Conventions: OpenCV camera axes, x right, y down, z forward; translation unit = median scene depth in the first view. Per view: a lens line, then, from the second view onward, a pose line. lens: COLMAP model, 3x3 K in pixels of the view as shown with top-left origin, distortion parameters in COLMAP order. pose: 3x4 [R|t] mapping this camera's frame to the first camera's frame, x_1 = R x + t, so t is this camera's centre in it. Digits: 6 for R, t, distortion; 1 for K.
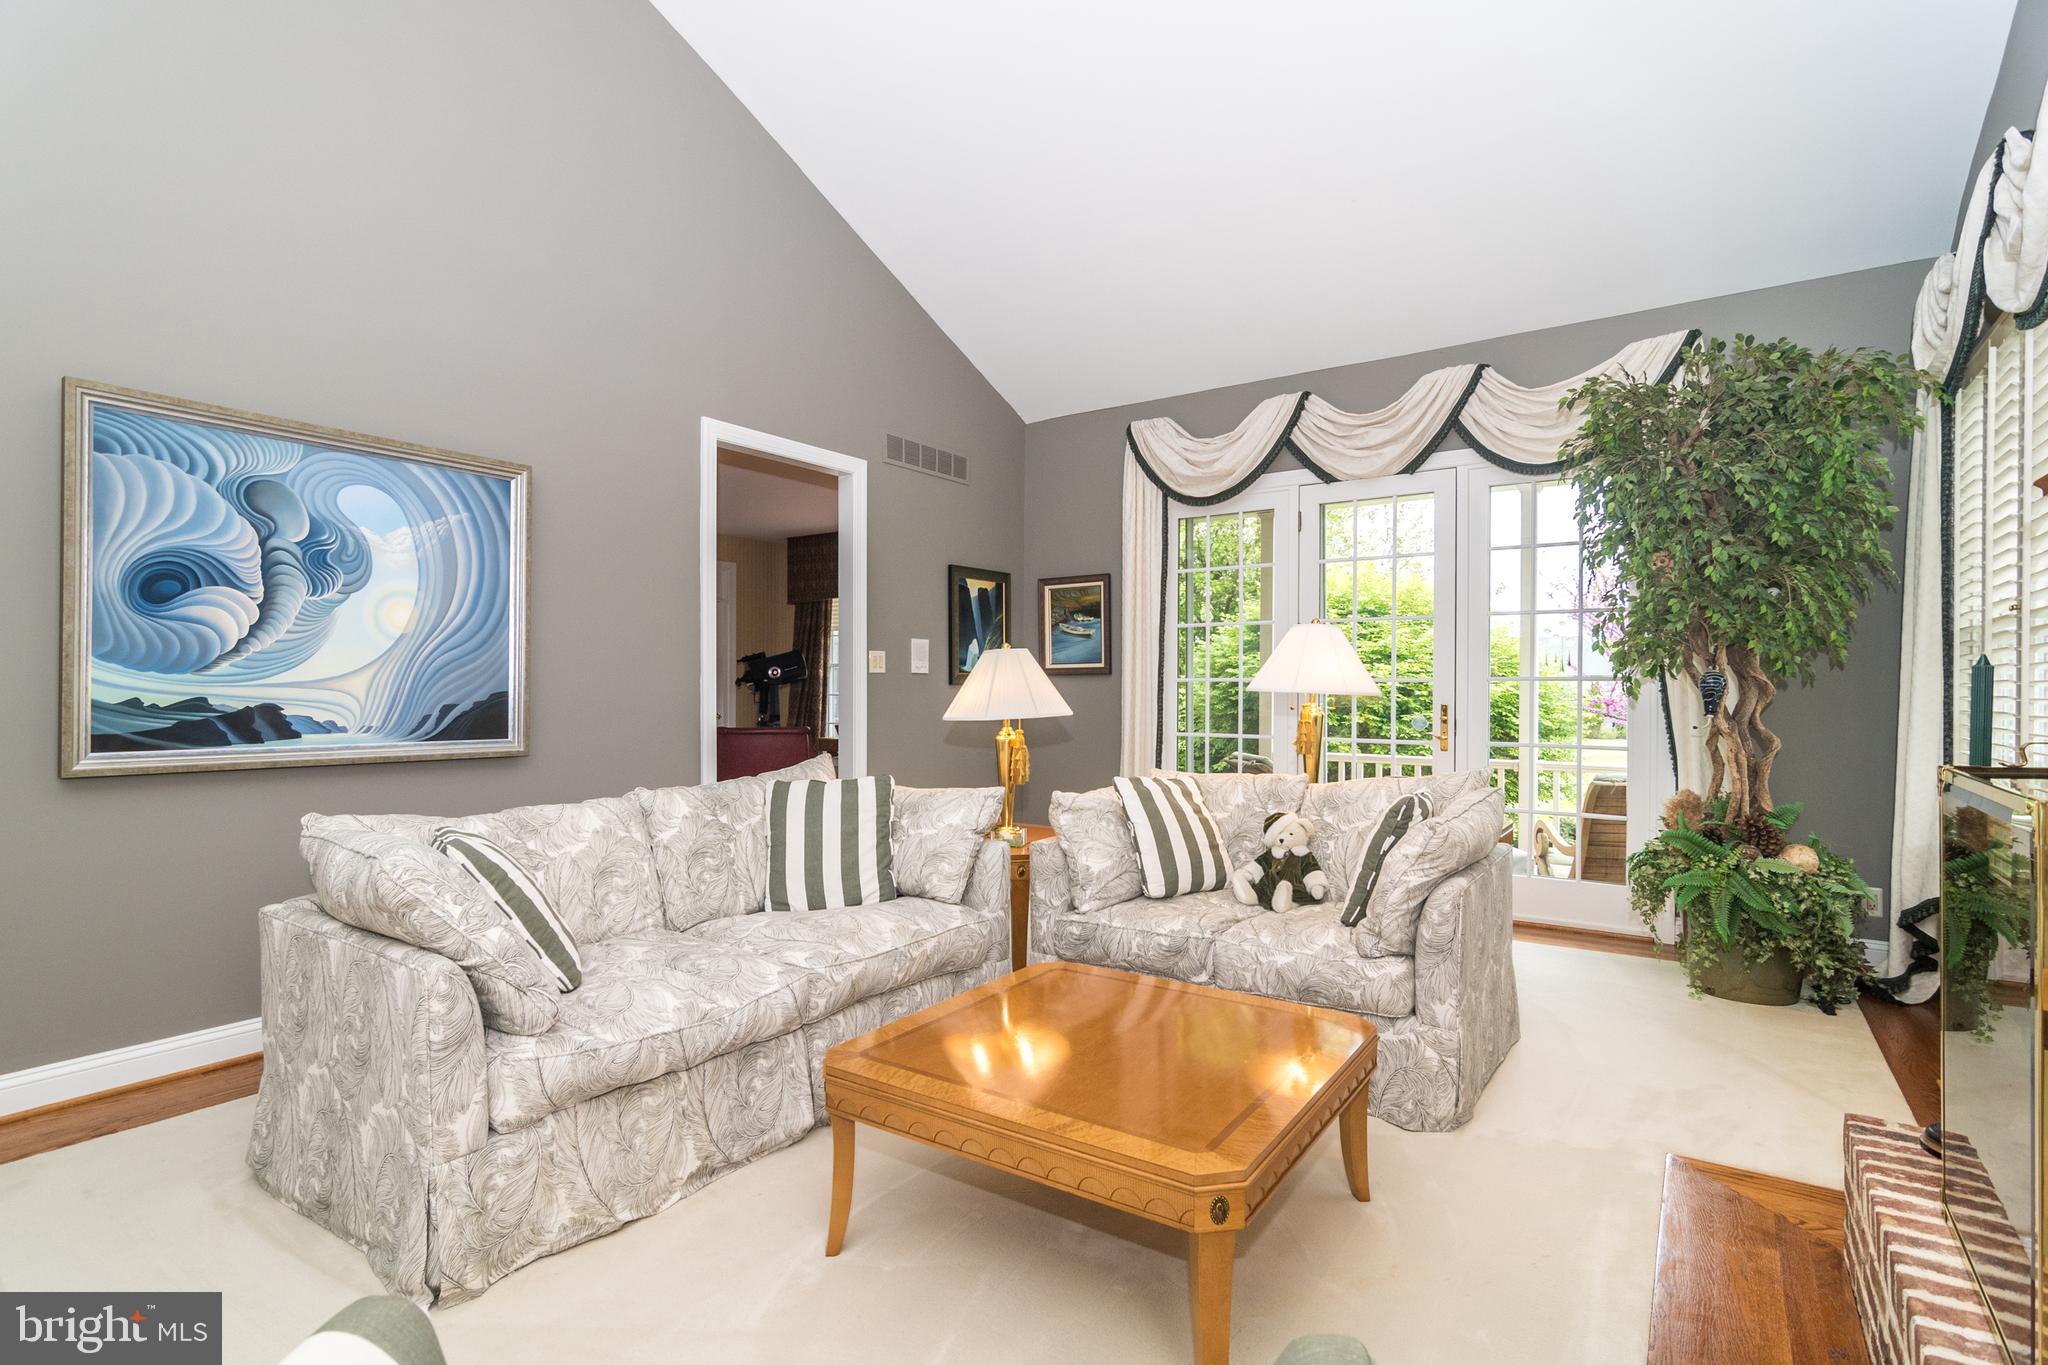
lens RADIAL K [[992.3, 0, 1044.8], [0, 992.3, 684.2], [0, 0, 1]] dist [-0.003602, 0.001254]
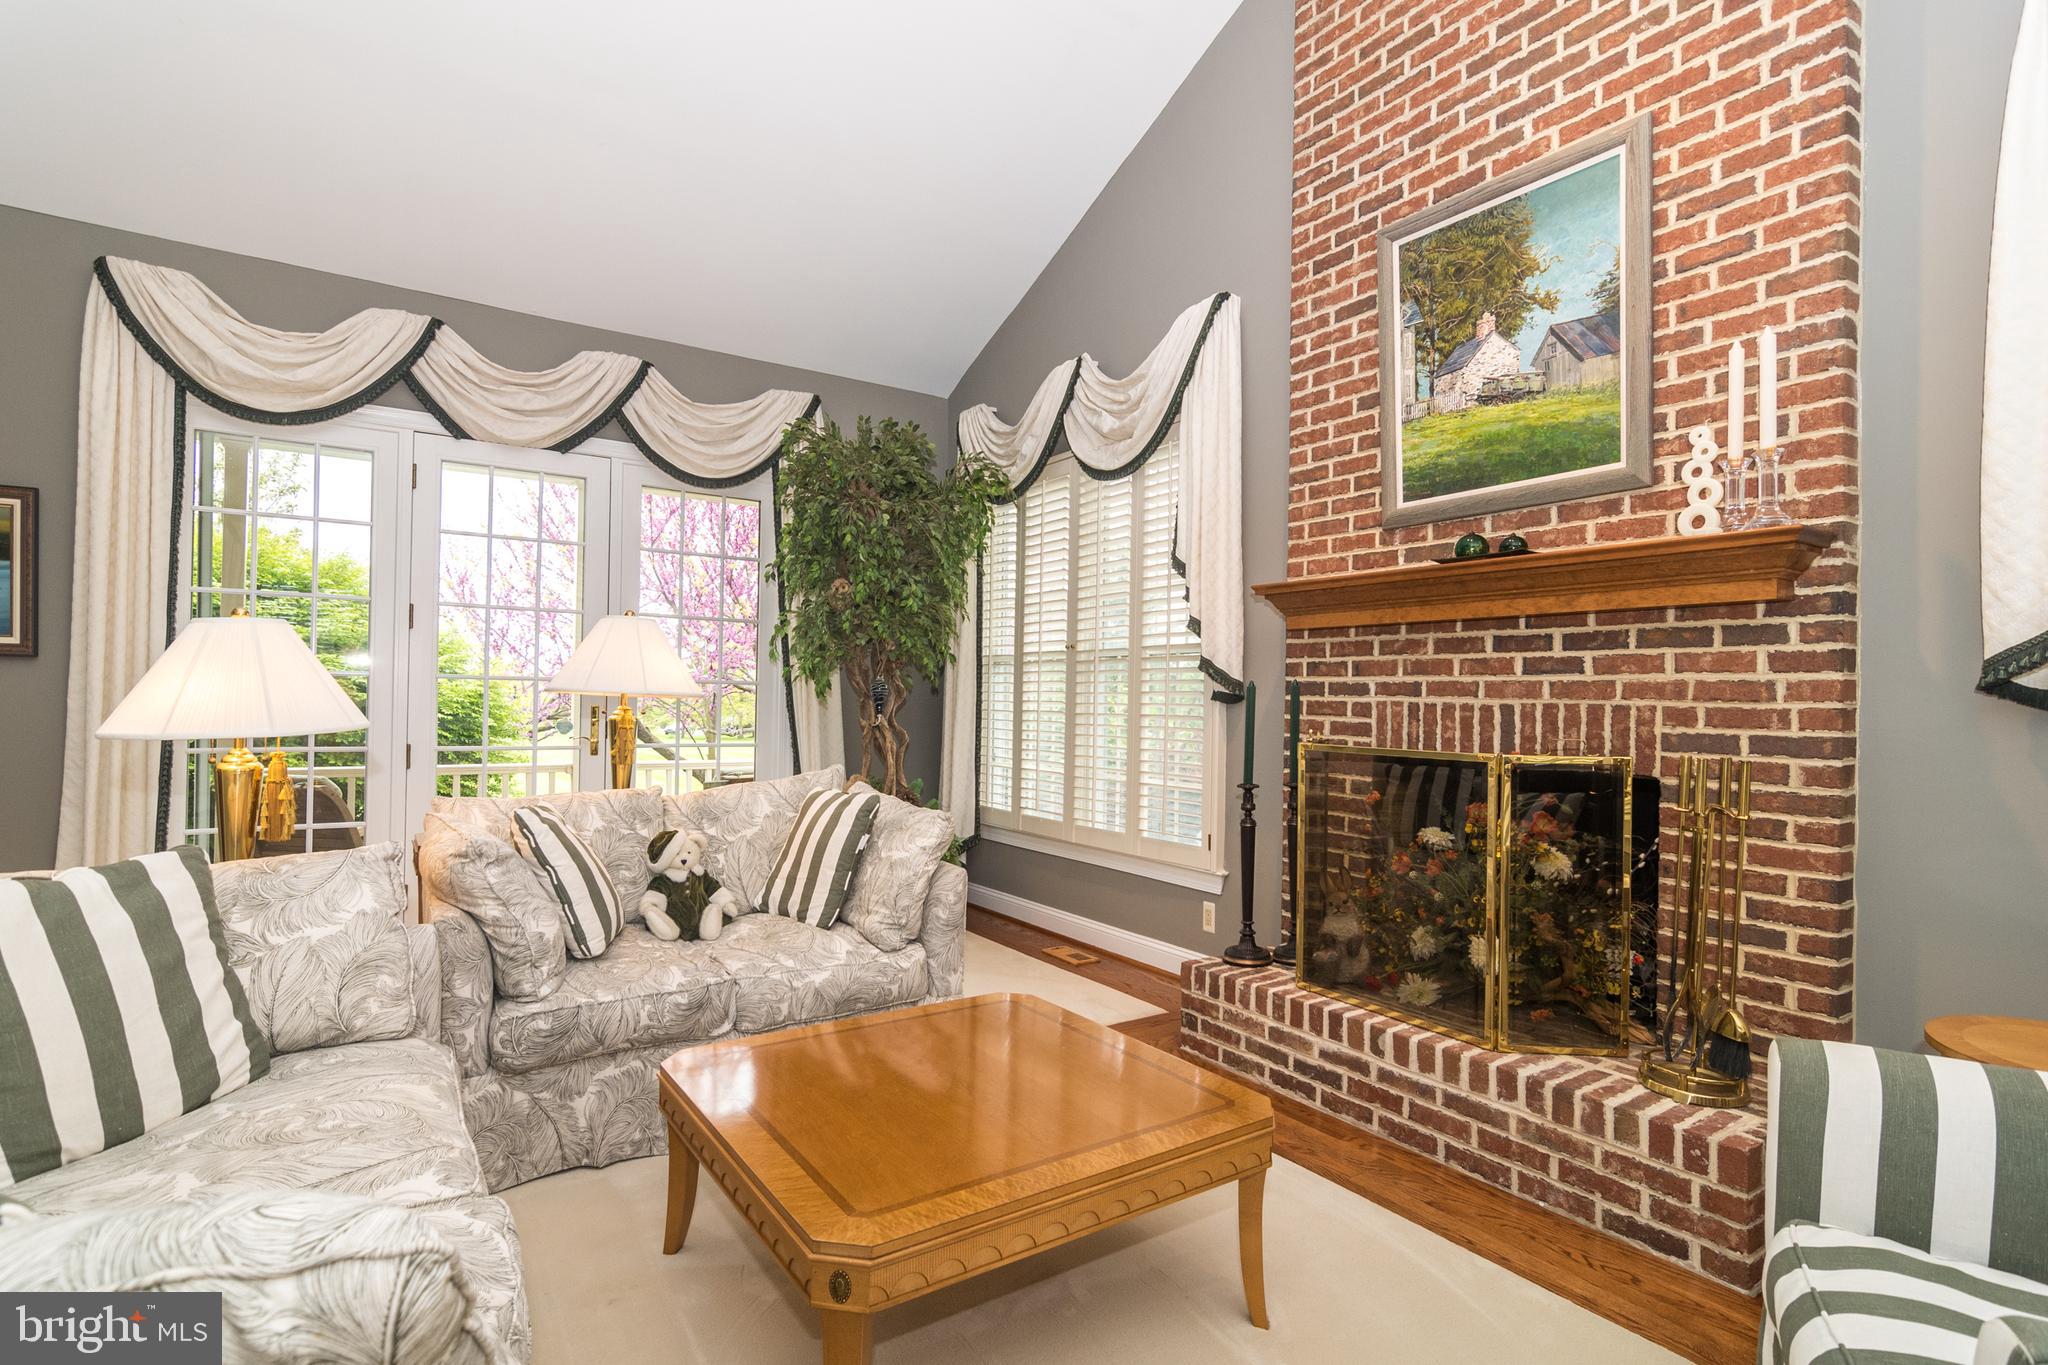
lens RADIAL K [[992.3, 0, 1041.1], [0, 992.3, 694.7], [0, 0, 1]] dist [-0.003602, 0.001254]
pose [[0.368780, 0.008504, 0.929478, -0.313865], [-0.020177, 0.999796, -0.001142, 0.001832], [-0.929298, -0.018333, 0.368876, 0.251899]]
